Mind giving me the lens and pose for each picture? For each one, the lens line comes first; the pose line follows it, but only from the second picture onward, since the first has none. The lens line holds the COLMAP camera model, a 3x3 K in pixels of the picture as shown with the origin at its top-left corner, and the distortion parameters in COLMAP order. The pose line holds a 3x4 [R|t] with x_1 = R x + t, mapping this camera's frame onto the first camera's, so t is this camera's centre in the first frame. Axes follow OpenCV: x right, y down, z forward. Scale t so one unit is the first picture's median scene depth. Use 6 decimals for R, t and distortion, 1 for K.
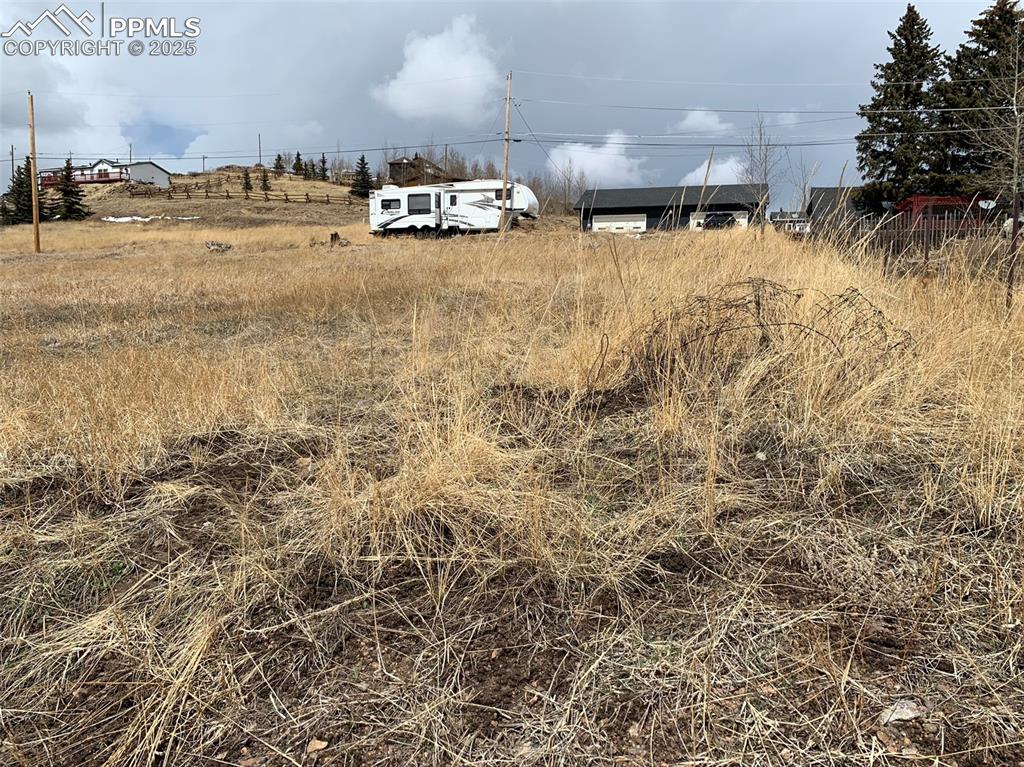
lens RADIAL K [[781.2, 0, 511.7], [0, 781.2, 377.5], [0, 0, 1]] dist [0.073130, -0.047102]
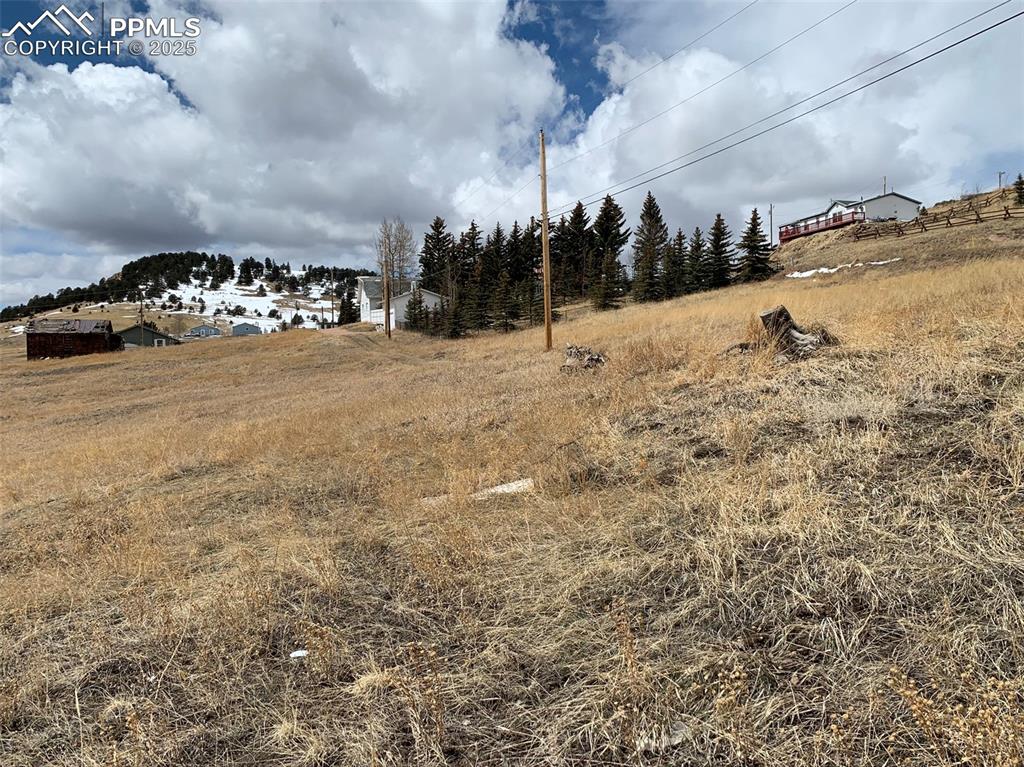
lens RADIAL K [[781.2, 0, 494.0], [0, 781.2, 388.3], [0, 0, 1]] dist [0.073130, -0.047102]
pose [[0.566675, 0.020472, -0.823687, -0.018114], [-0.051888, 0.998594, -0.010879, -0.045754], [0.822306, 0.048904, 0.566941, 0.228906]]
